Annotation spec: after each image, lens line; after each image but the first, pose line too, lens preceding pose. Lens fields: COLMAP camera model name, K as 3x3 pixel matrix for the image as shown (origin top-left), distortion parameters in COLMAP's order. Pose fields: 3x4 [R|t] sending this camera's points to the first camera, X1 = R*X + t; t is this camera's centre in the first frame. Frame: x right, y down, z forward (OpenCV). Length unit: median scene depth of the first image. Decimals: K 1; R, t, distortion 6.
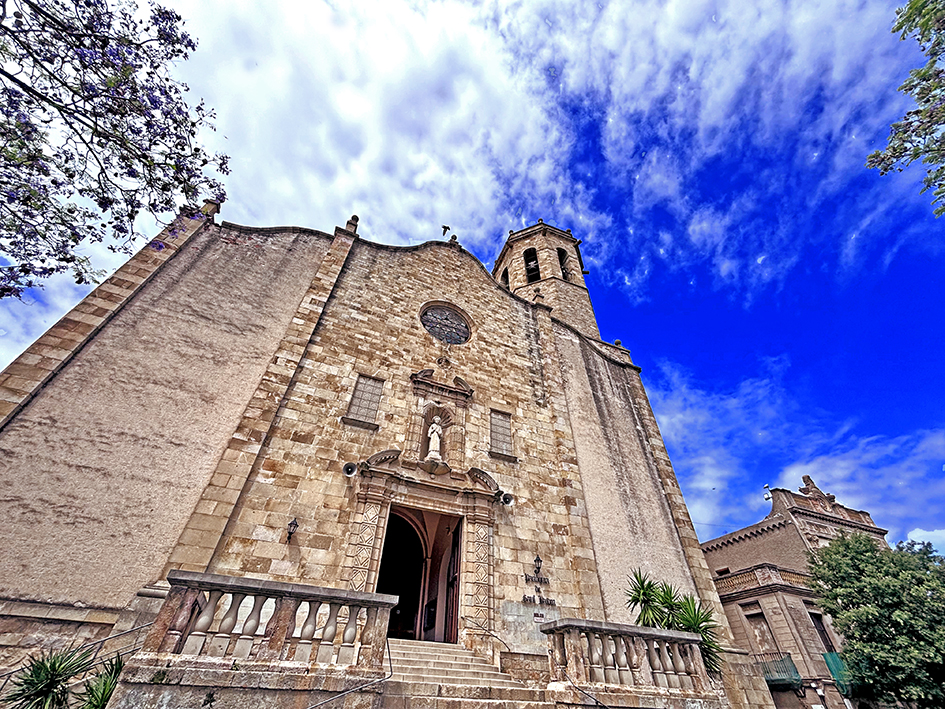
lens RADIAL K [[379.9, 0, 468.2], [0, 379.9, 353.8], [0, 0, 1]] dist [0.001266, -0.000967]
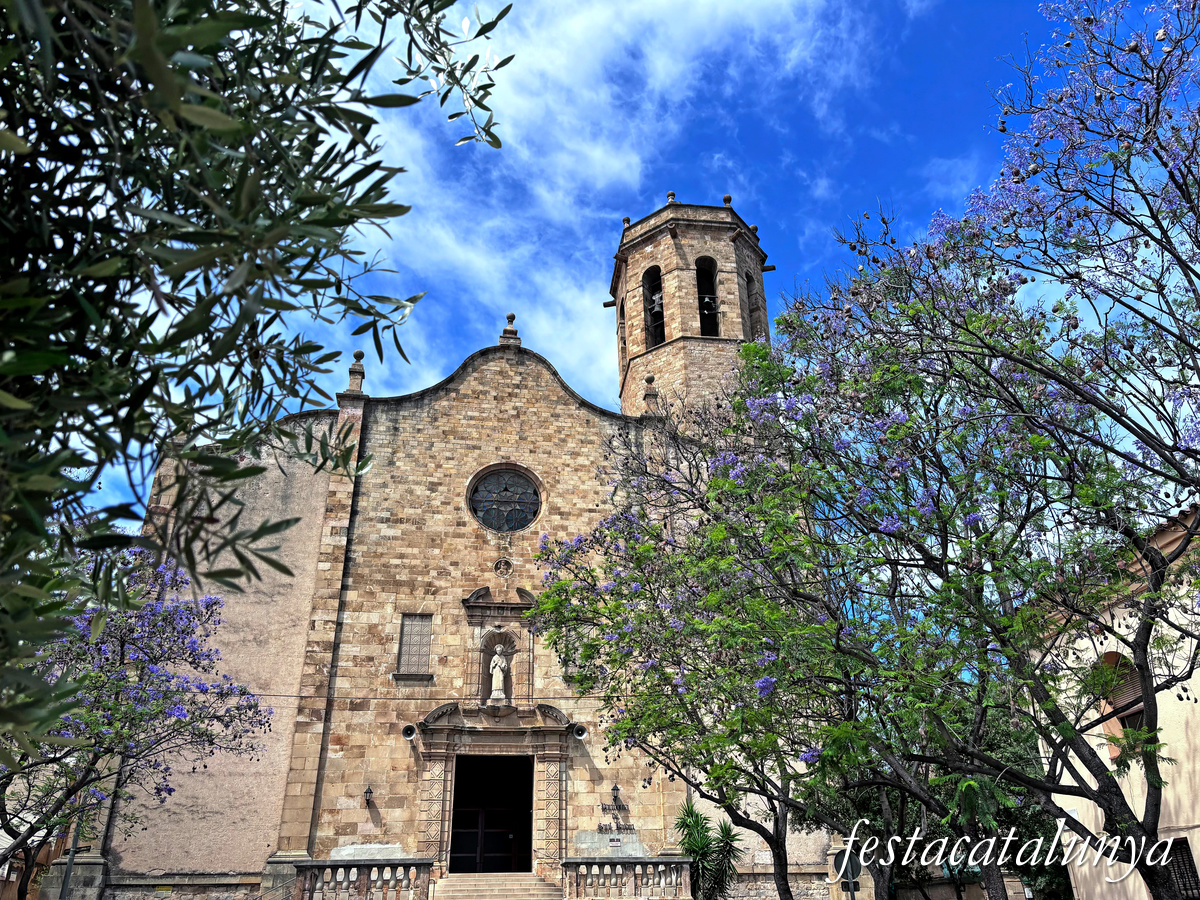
lens RADIAL K [[908.4, 0, 603.0], [0, 908.4, 448.5], [0, 0, 1]] dist [0.002329, 0.028216]
pose [[0.970118, -0.154274, -0.187271, 0.697702], [0.197304, 0.950808, 0.238819, -0.816692], [0.141216, -0.268632, 0.952835, -0.951992]]
